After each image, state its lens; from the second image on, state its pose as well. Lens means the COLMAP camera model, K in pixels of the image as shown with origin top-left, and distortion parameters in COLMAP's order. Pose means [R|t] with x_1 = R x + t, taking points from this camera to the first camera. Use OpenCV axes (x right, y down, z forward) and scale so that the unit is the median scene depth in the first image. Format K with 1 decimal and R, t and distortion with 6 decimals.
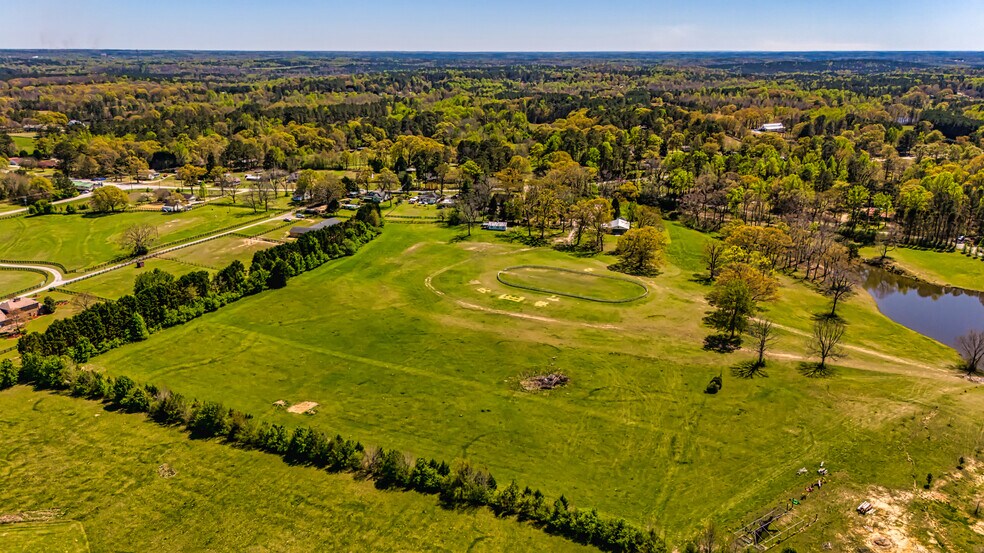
lens RADIAL K [[750.1, 0, 494.4], [0, 750.1, 276.0], [0, 0, 1]] dist [0.065531, -0.055348]
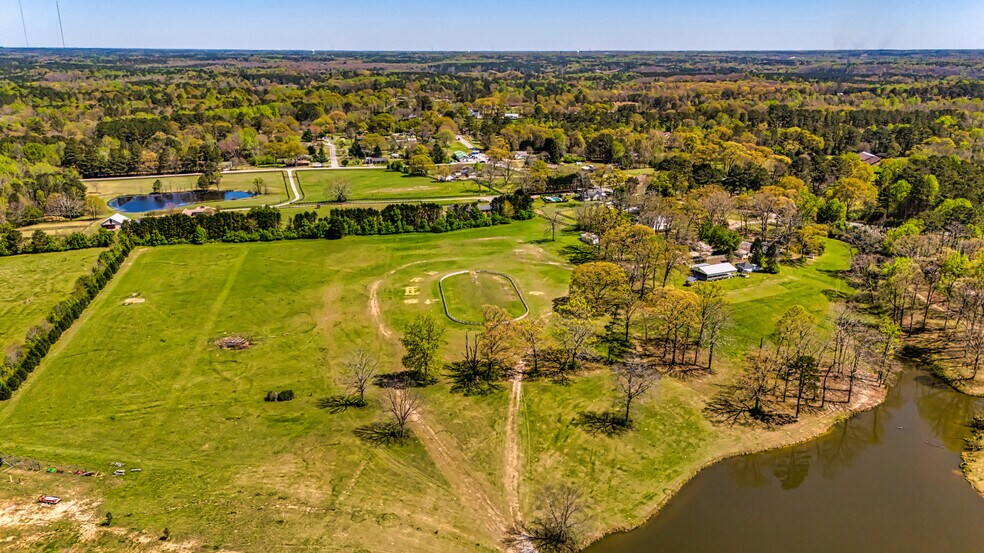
lens RADIAL K [[750.1, 0, 494.4], [0, 750.1, 276.0], [0, 0, 1]] dist [0.065531, -0.055348]
pose [[0.599230, 0.231069, -0.766506, 0.866387], [-0.231457, 0.966557, 0.110431, -0.128899], [0.766389, 0.111239, 0.632672, 0.437761]]
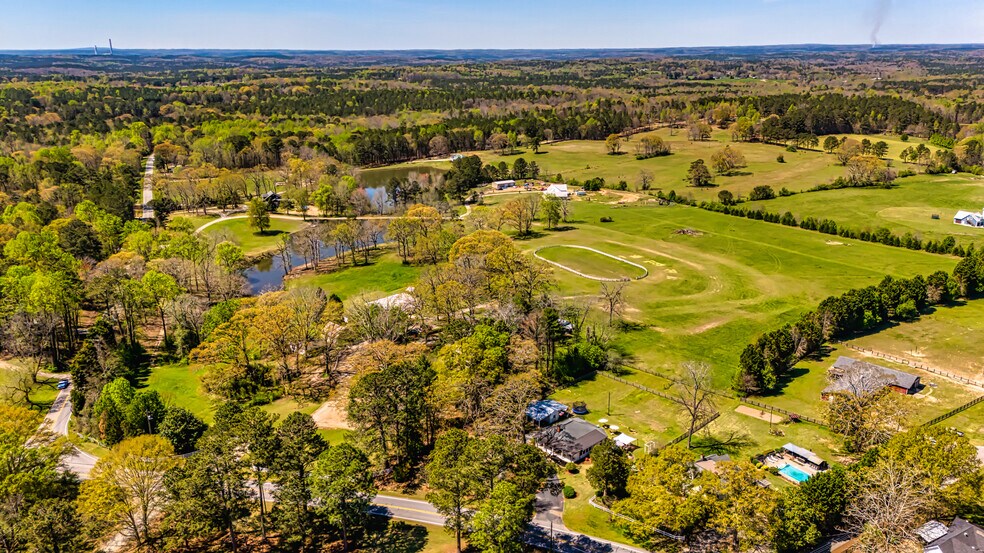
lens RADIAL K [[750.1, 0, 494.4], [0, 750.1, 276.0], [0, 0, 1]] dist [0.065531, -0.055348]
pose [[-0.845941, -0.152377, 0.511044, -0.361011], [0.155335, 0.846345, 0.509482, -0.578407], [-0.510153, 0.510375, -0.692288, 1.929290]]
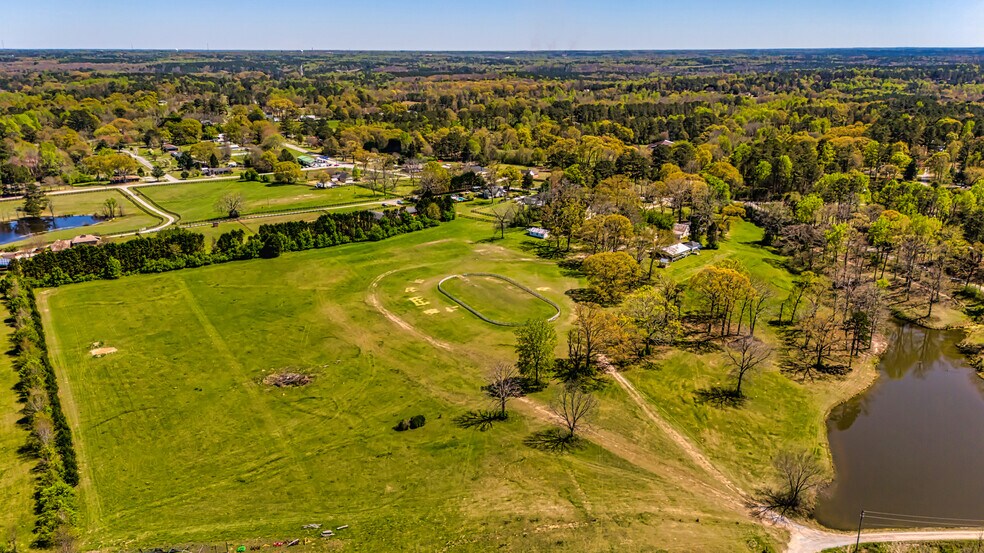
lens RADIAL K [[750.1, 0, 494.4], [0, 750.1, 276.0], [0, 0, 1]] dist [0.065531, -0.055348]
pose [[0.842942, 0.153496, -0.515643, 0.604937], [-0.152757, 0.987276, 0.044173, -0.061384], [0.515862, 0.041533, 0.855664, 0.211568]]
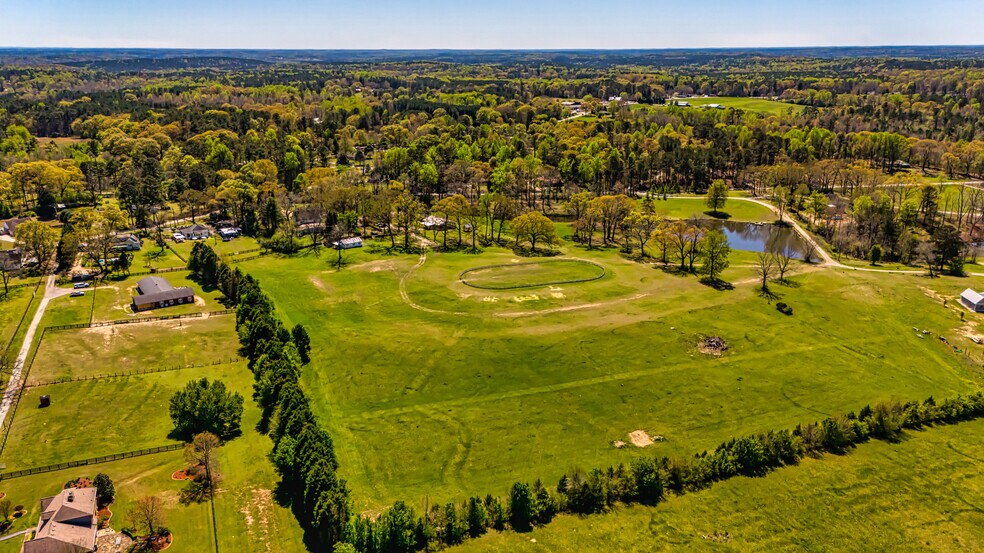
lens RADIAL K [[750.1, 0, 494.4], [0, 750.1, 276.0], [0, 0, 1]] dist [0.065531, -0.055348]
pose [[0.677416, -0.218573, 0.702377, -0.692865], [0.216173, 0.971826, 0.093932, -0.100952], [-0.703120, 0.088204, 0.705580, 0.328343]]
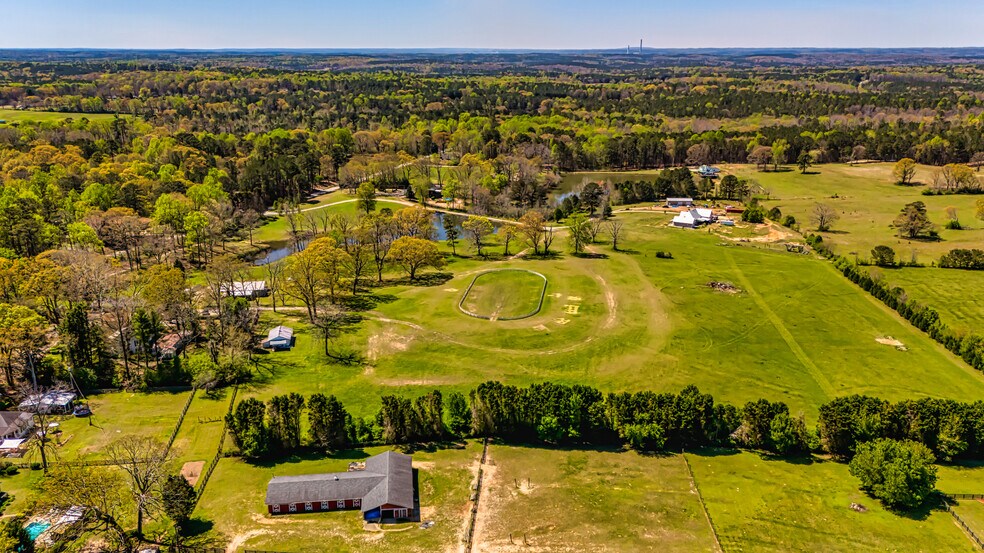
lens RADIAL K [[750.1, 0, 494.4], [0, 750.1, 276.0], [0, 0, 1]] dist [0.065531, -0.055348]
pose [[-0.349832, -0.272617, 0.896269, -0.782231], [0.267077, 0.887995, 0.374346, -0.389384], [-0.897935, 0.370331, -0.237840, 1.295791]]
